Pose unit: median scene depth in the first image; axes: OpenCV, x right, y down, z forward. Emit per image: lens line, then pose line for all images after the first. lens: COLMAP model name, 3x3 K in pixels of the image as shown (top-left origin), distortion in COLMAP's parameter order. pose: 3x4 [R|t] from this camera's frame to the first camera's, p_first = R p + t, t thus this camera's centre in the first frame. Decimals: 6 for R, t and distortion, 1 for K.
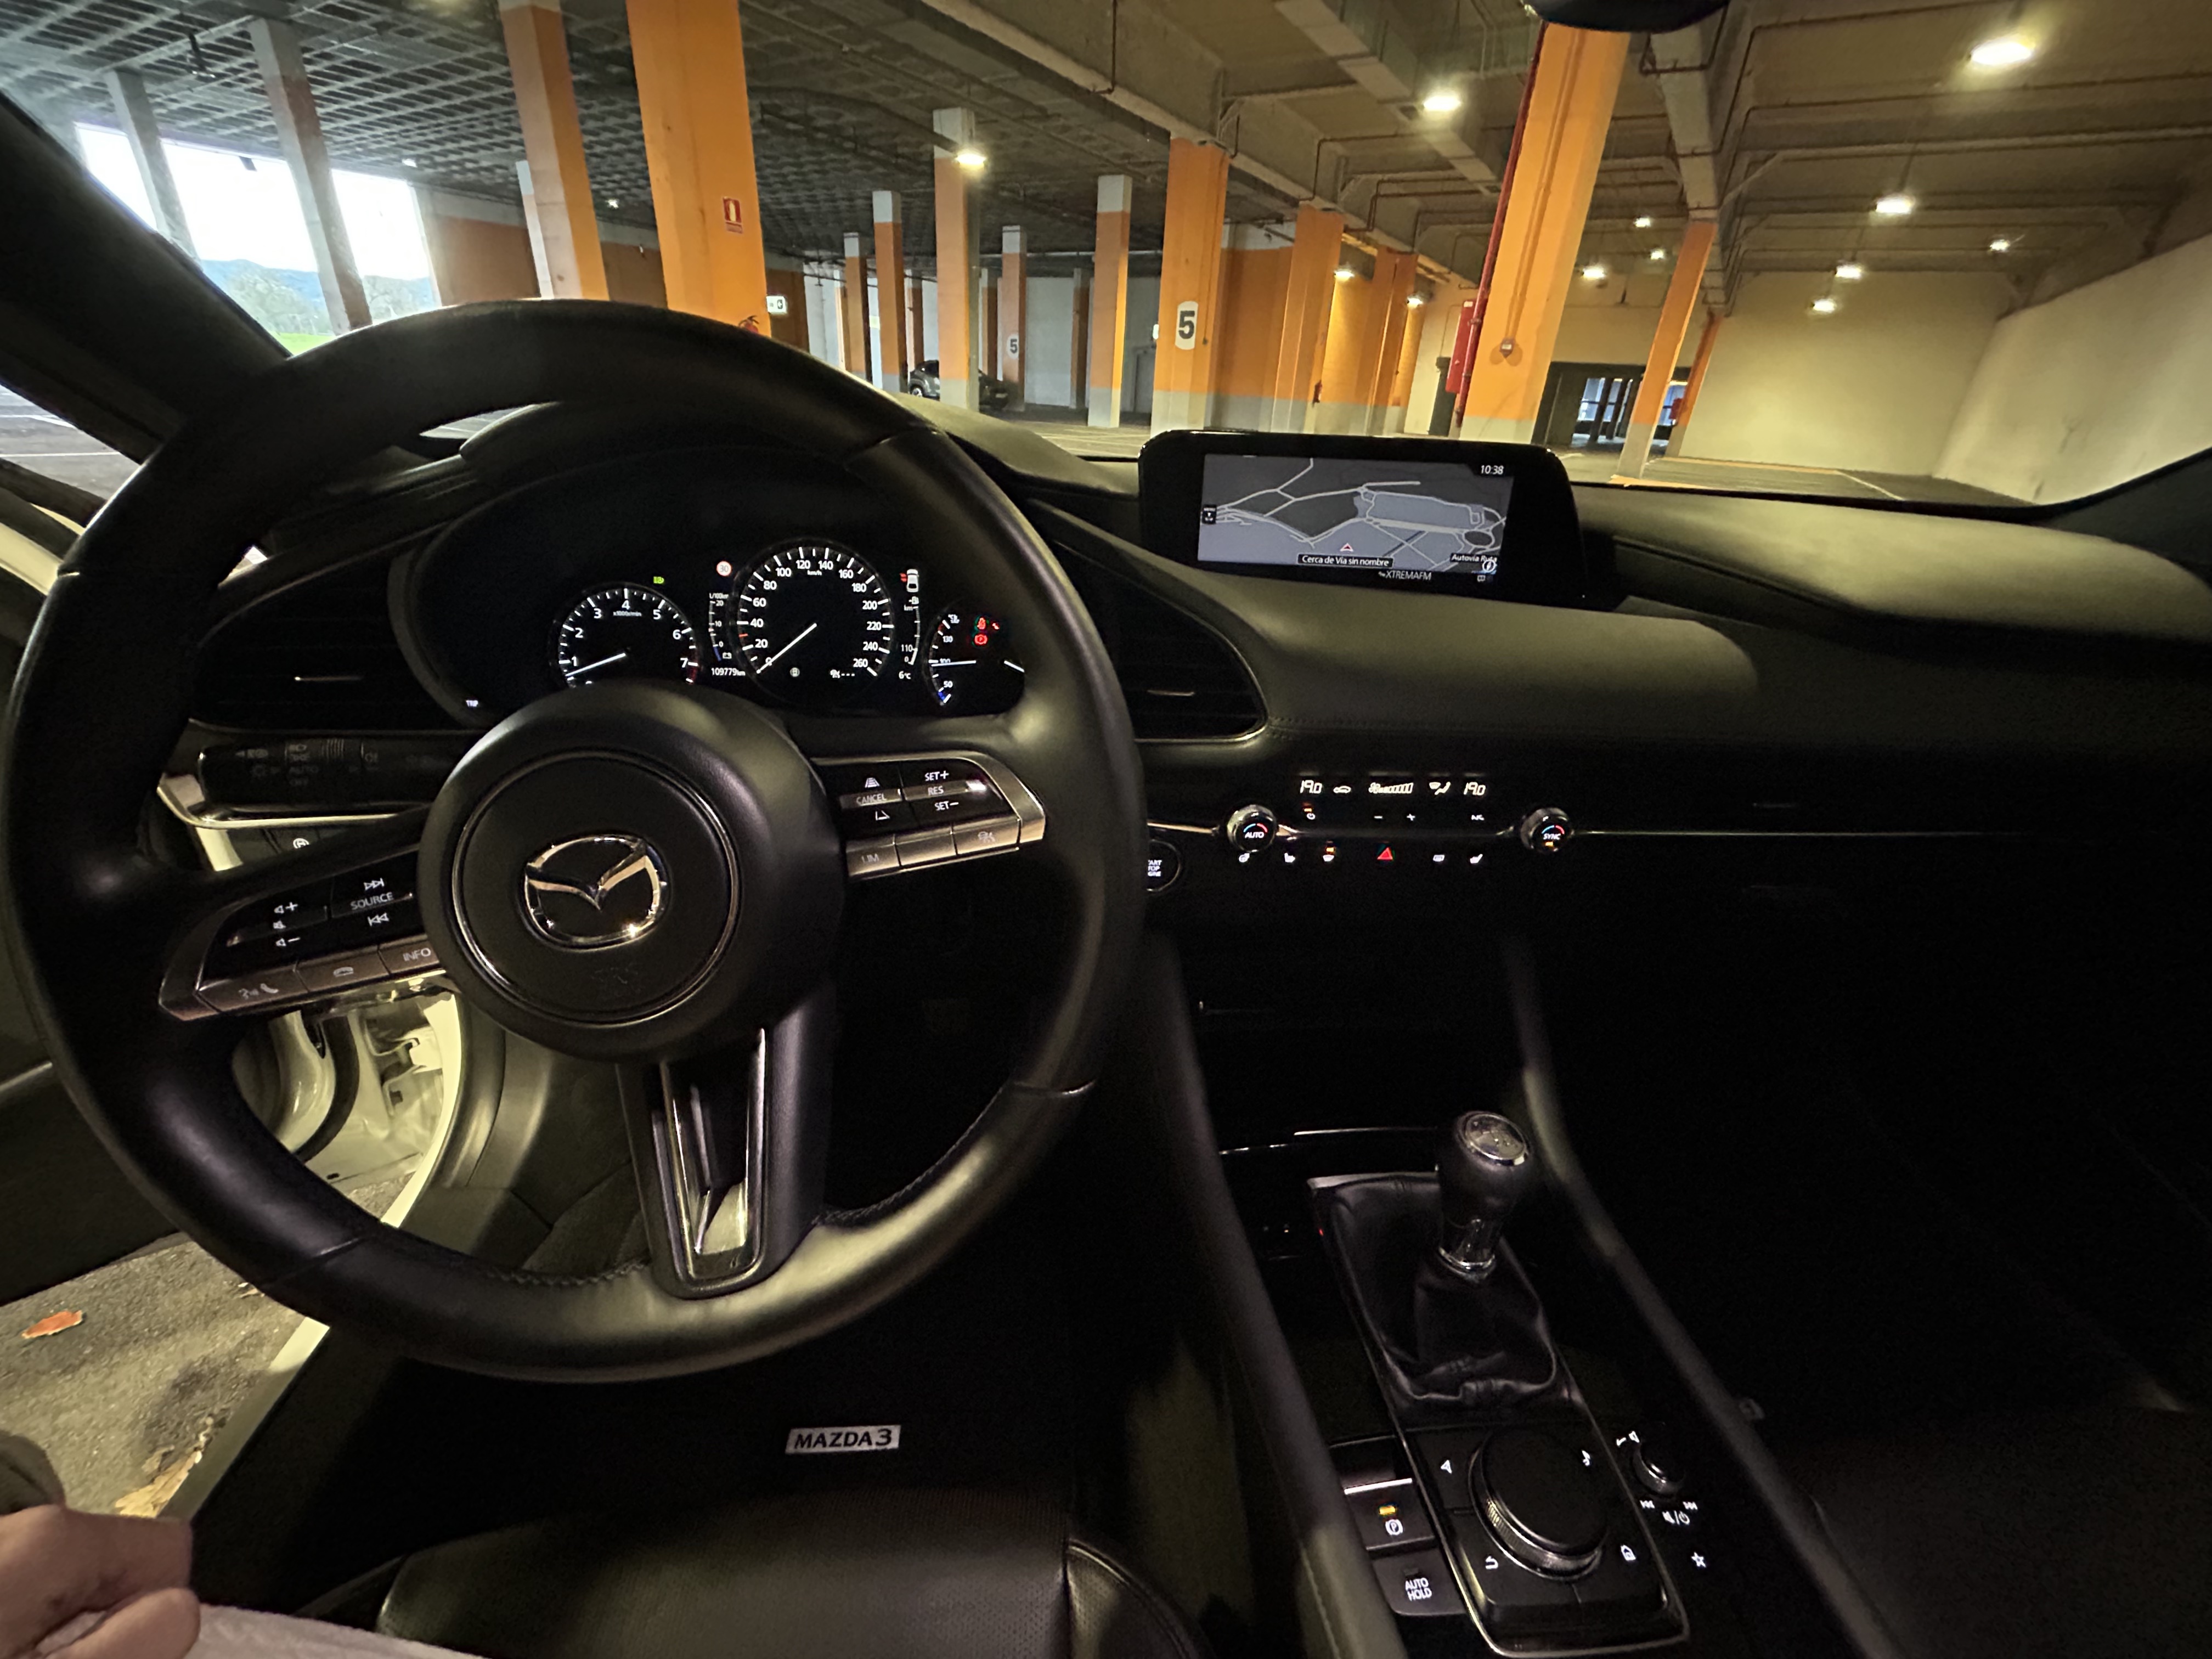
lens RADIAL K [[894.2, 0, 1106.0], [0, 894.2, 829.5], [0, 0, 1]] dist [-0.003178, 0.000318]
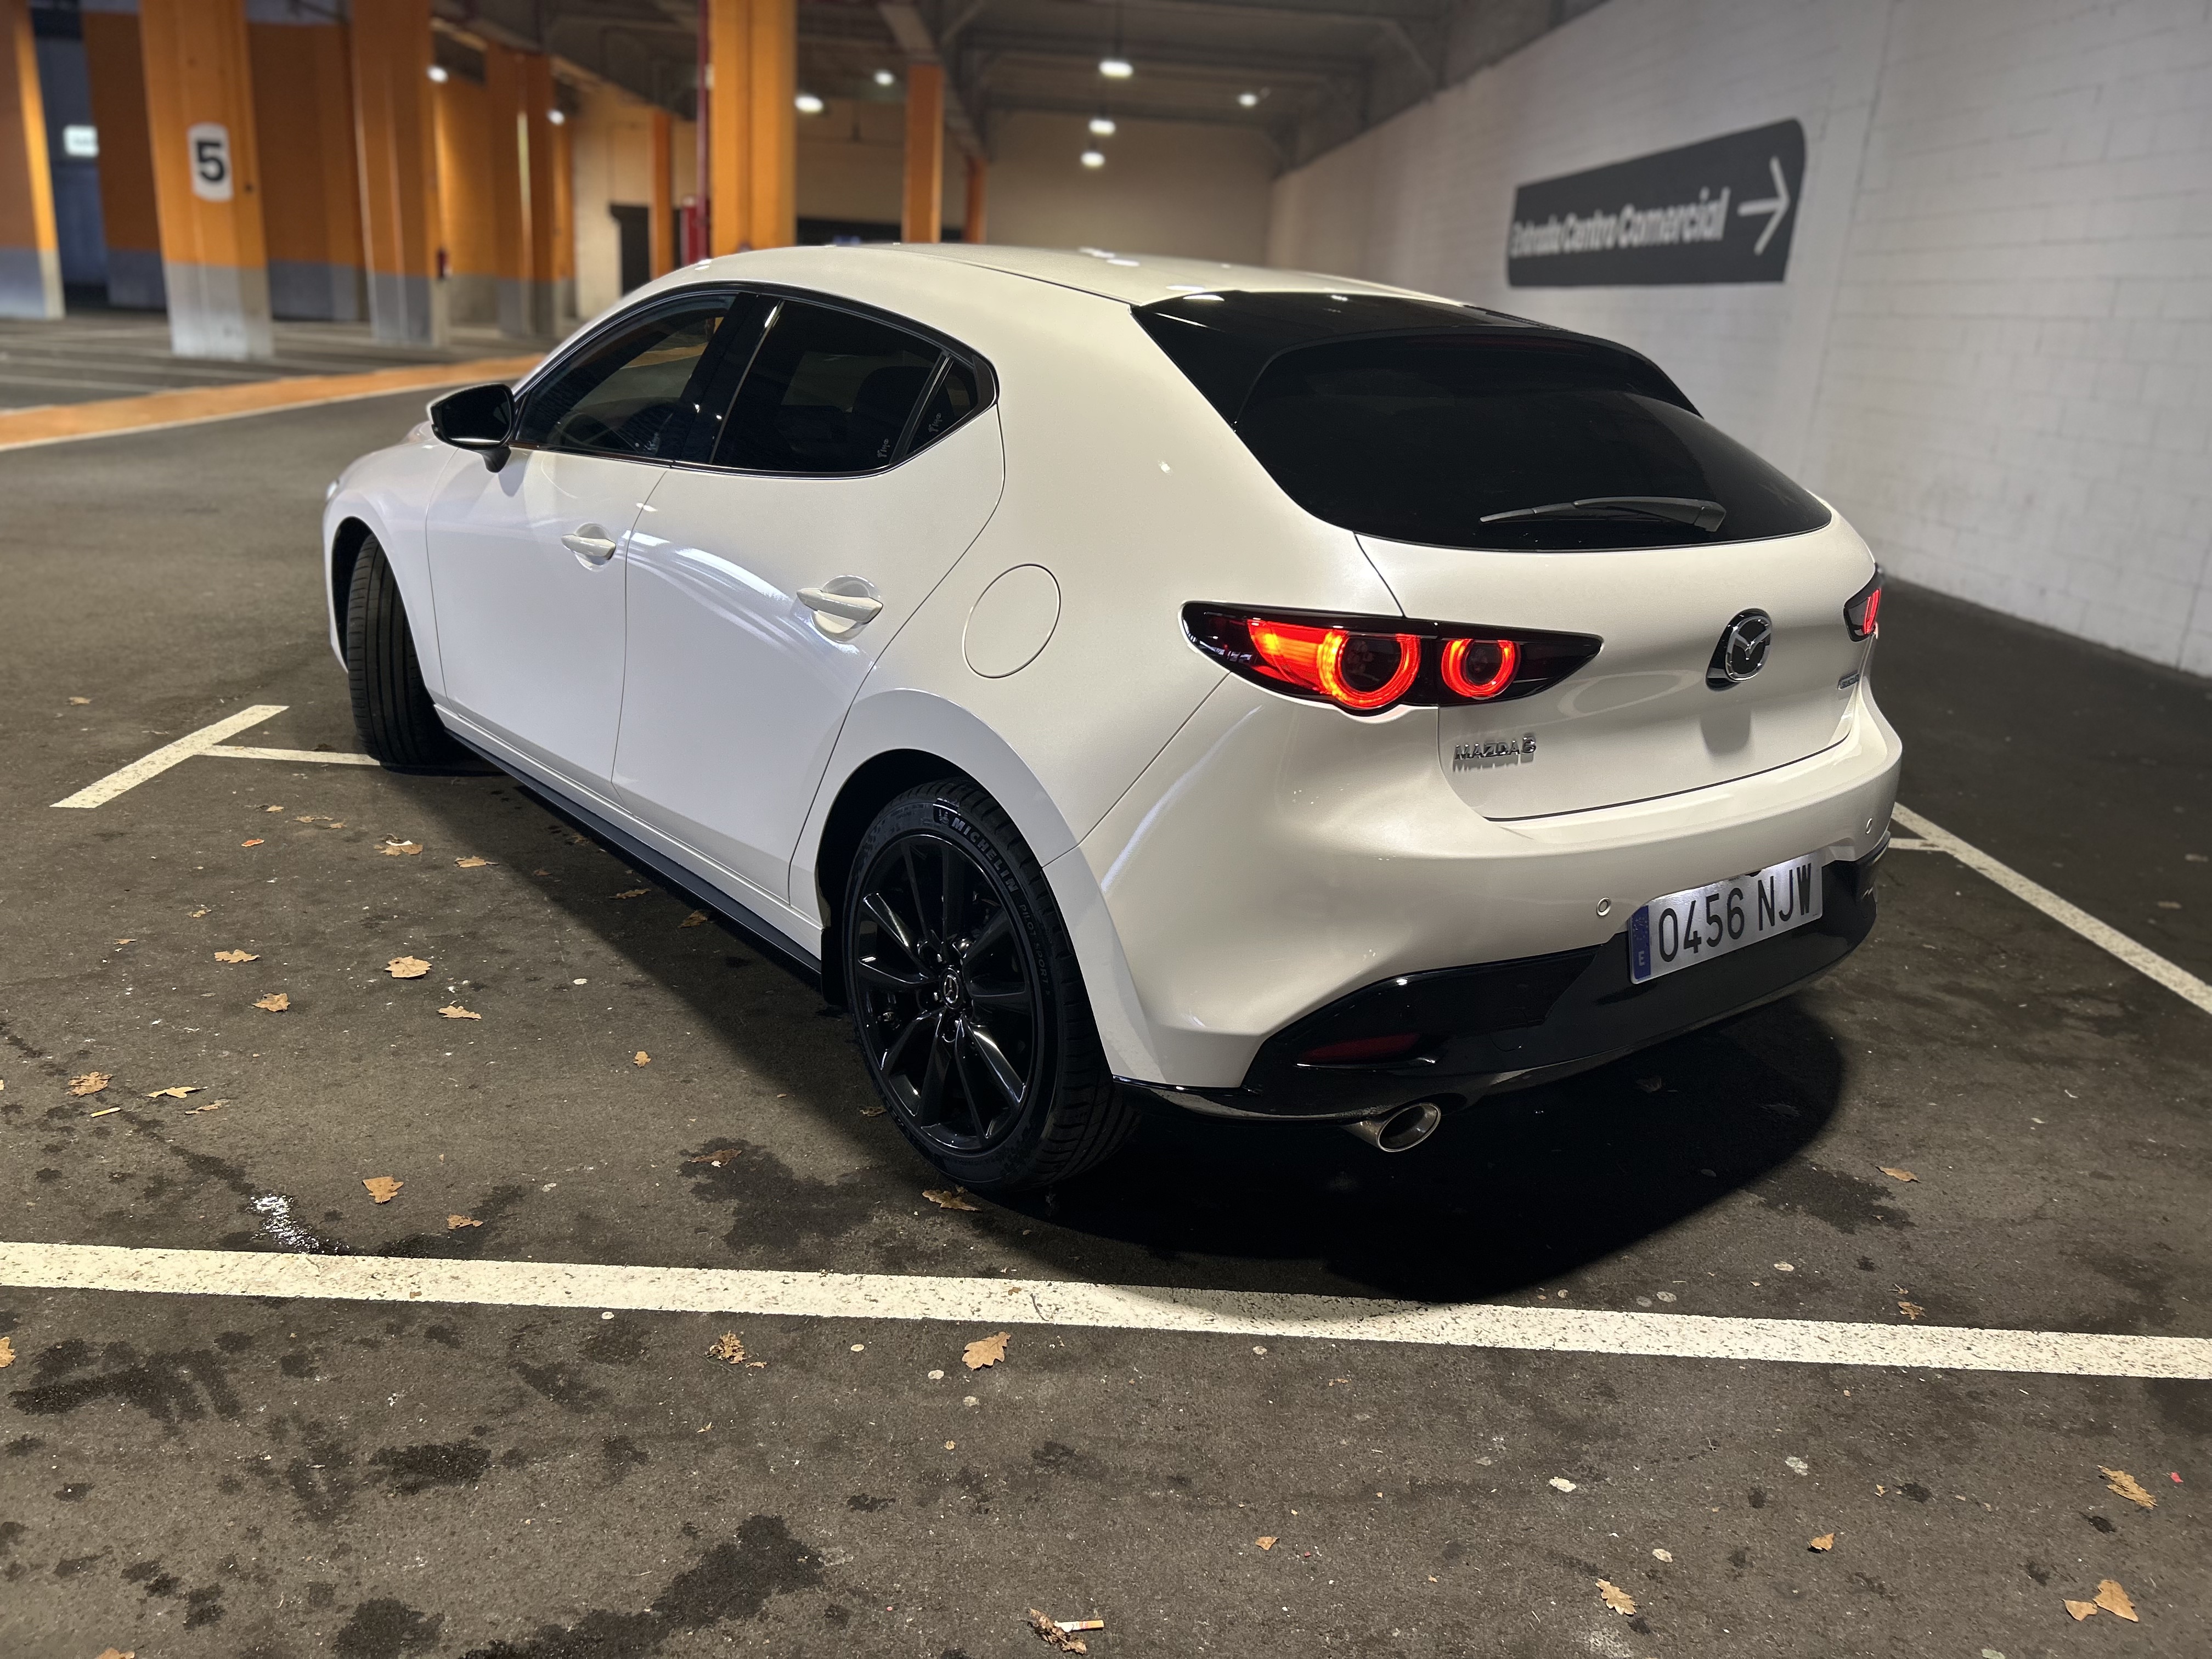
lens RADIAL K [[1677.0, 0, 1120.3], [0, 1677.0, 825.2], [0, 0, 1]] dist [0.043190, -0.042405]
pose [[0.821231, -0.173099, 0.543707, -0.088026], [0.235538, 0.970742, -0.046711, 0.060661], [-0.519713, 0.166424, 0.837974, -0.176201]]
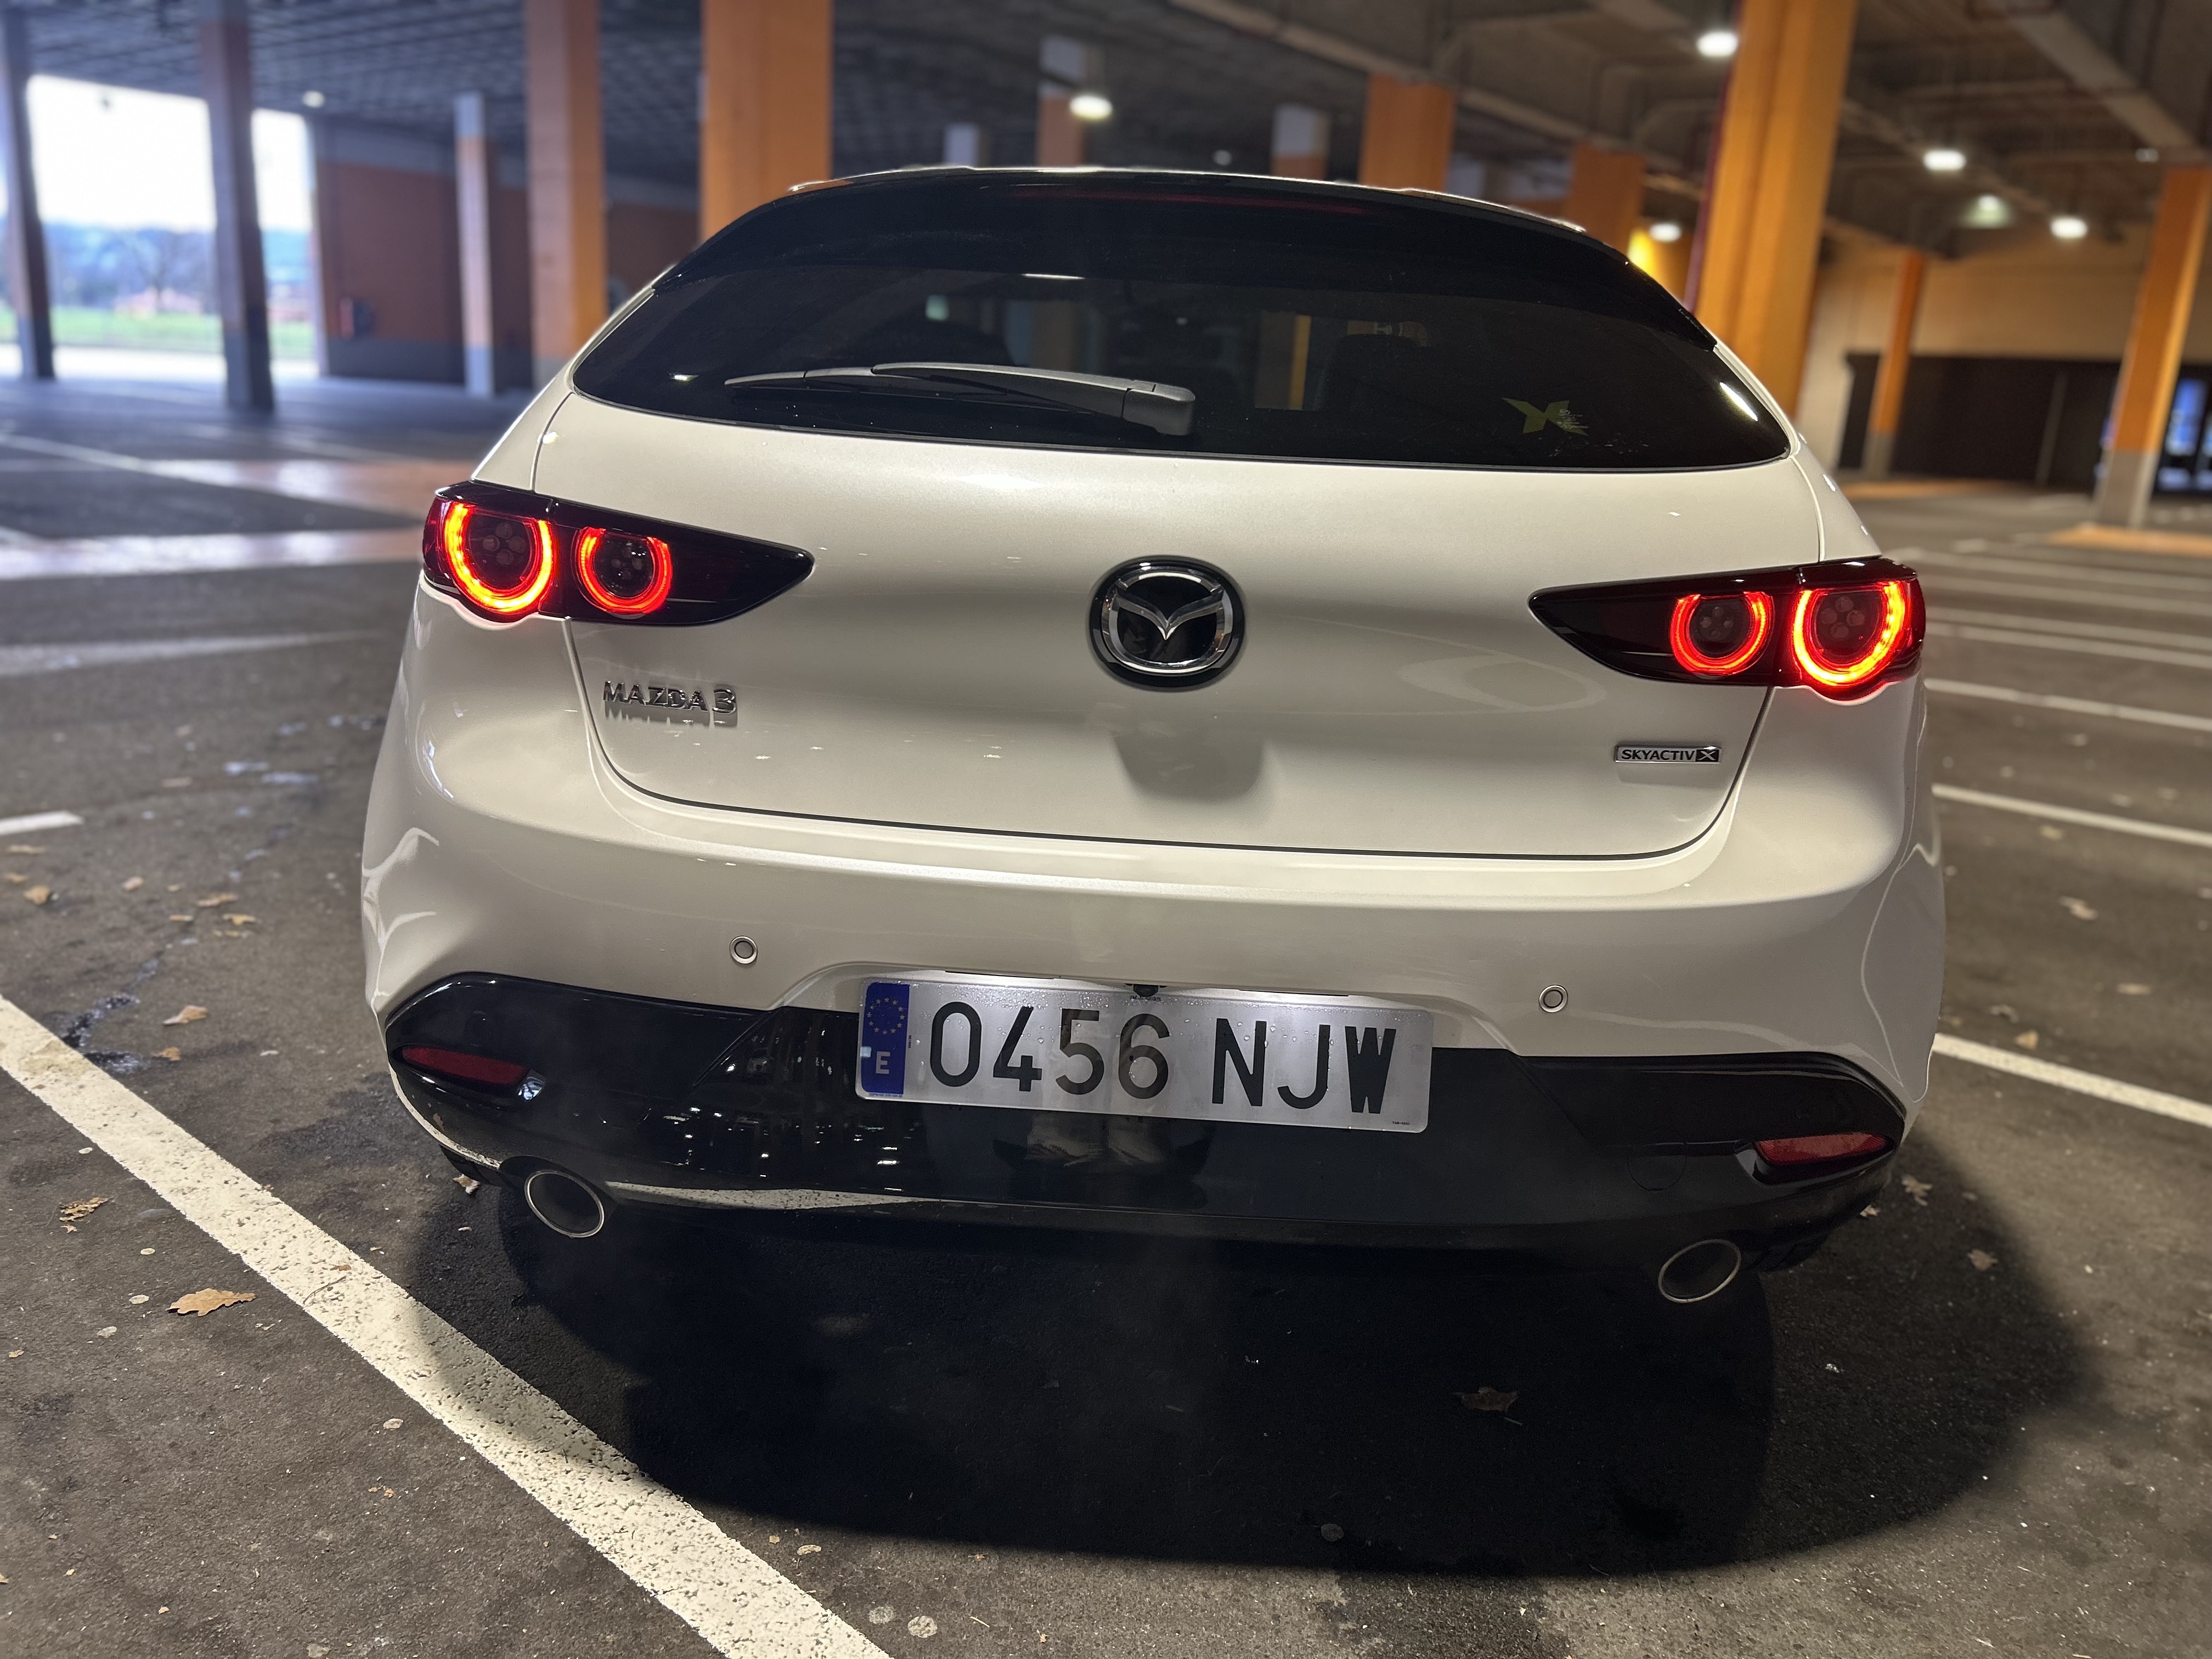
lens RADIAL K [[1671.4, 0, 1106.0], [0, 1671.4, 829.5], [0, 0, 1]] dist [0.089432, -0.106175]
pose [[0.992745, 0.032331, -0.115806, 0.031778], [-0.055286, 0.978055, -0.200878, 0.078525], [0.106770, 0.205823, 0.972747, -0.169803]]
